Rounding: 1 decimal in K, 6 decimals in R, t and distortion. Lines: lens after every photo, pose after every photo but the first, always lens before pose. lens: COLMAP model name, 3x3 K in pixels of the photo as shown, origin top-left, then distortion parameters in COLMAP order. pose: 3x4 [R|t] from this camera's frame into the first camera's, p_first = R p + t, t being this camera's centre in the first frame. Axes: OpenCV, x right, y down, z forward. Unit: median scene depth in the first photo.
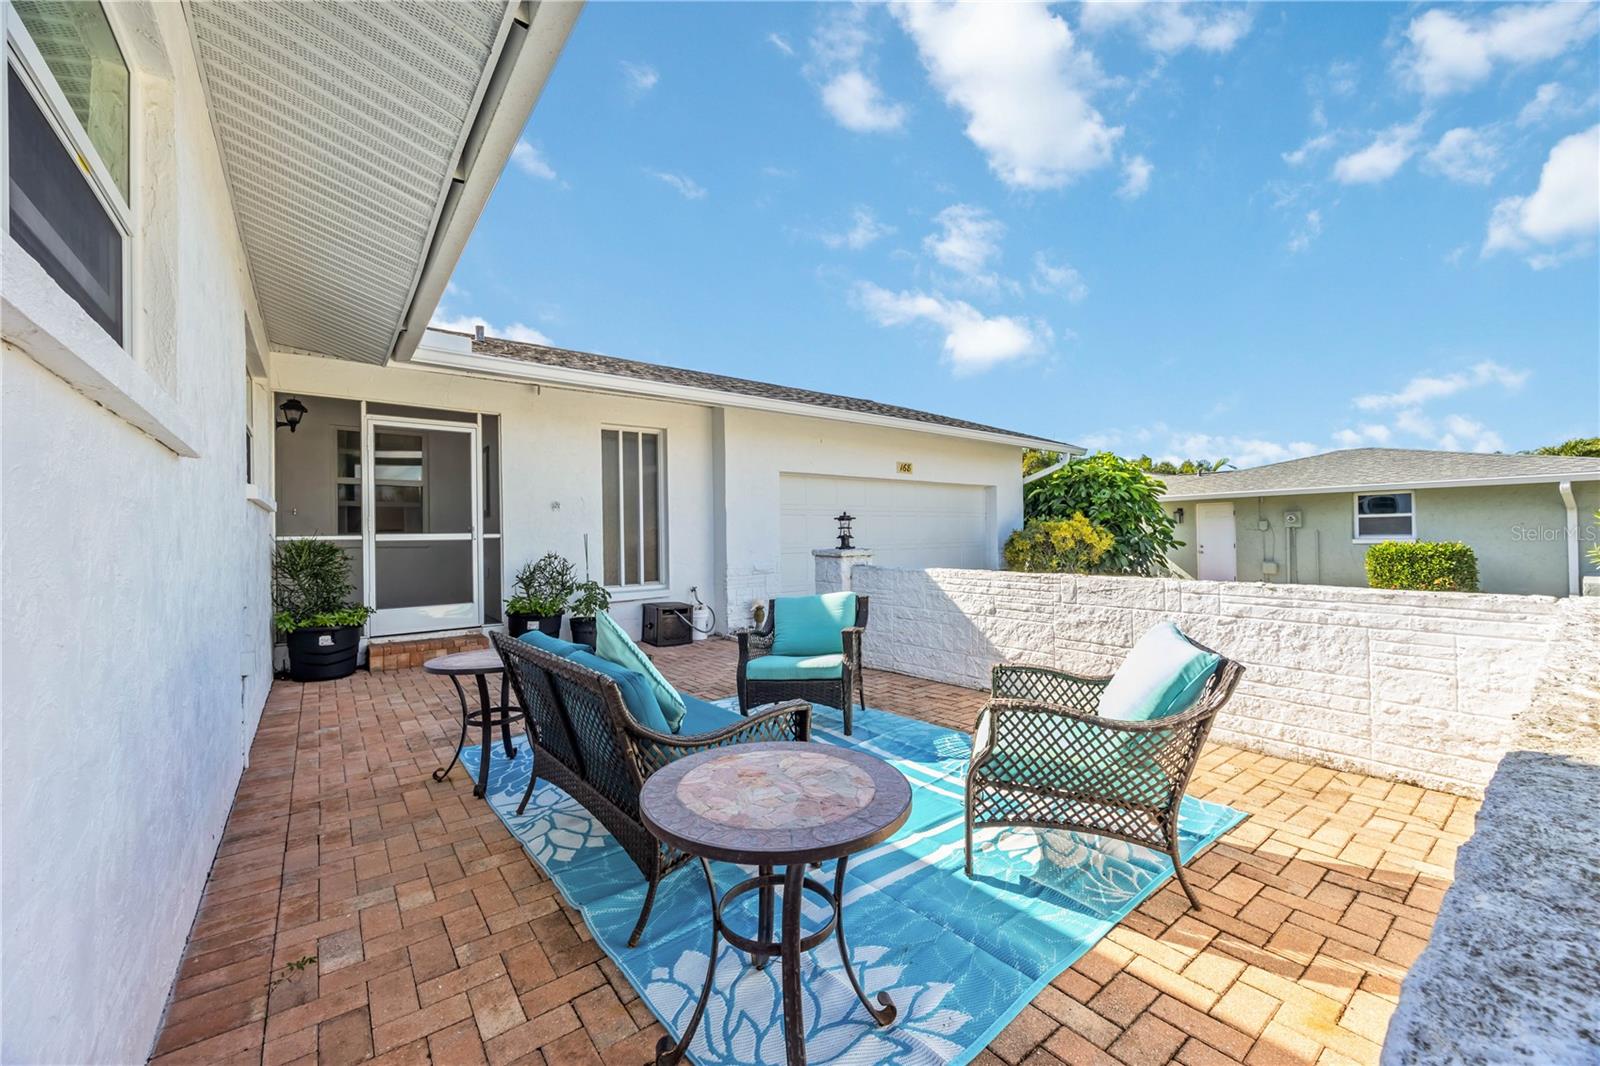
lens RADIAL K [[609.3, 0, 800.0], [0, 609.3, 533.0], [0, 0, 1]] dist [-0.001372, -0.000104]
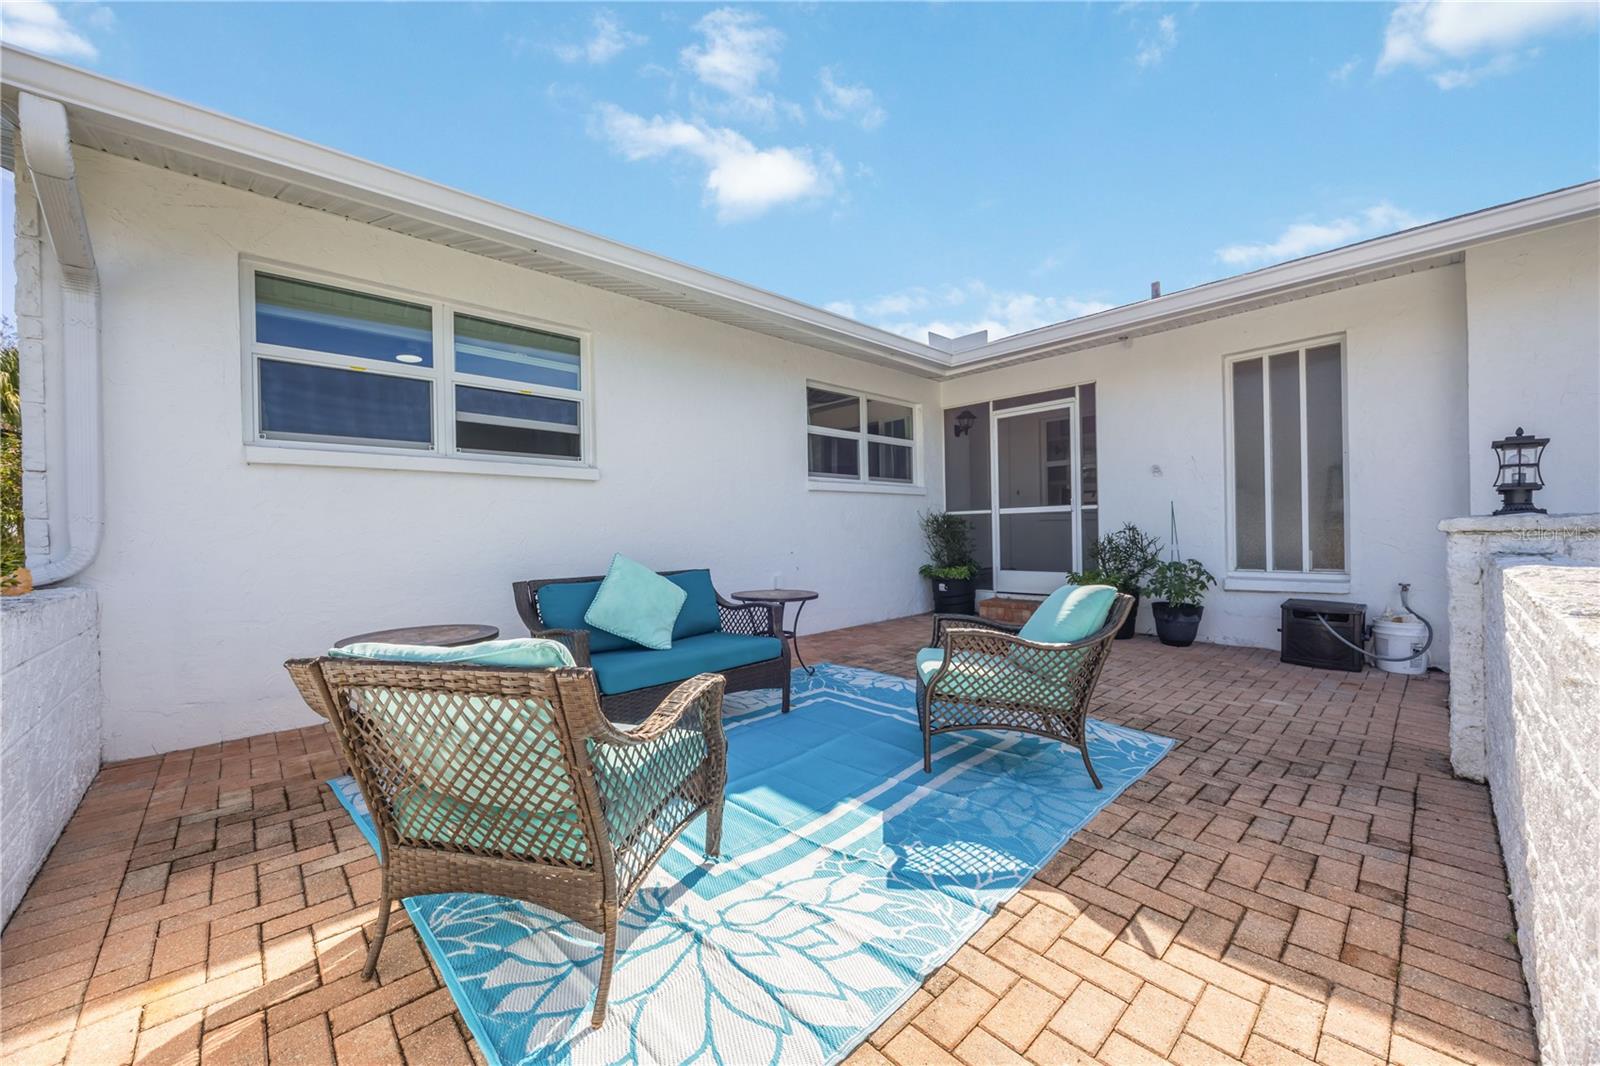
lens RADIAL K [[609.3, 0, 800.0], [0, 609.3, 533.0], [0, 0, 1]] dist [-0.001372, -0.000104]
pose [[0.094762, 0.014638, -0.995392, 0.446175], [0.023096, 0.999590, 0.016898, 0.019556], [0.995232, -0.024591, 0.094385, 0.454836]]
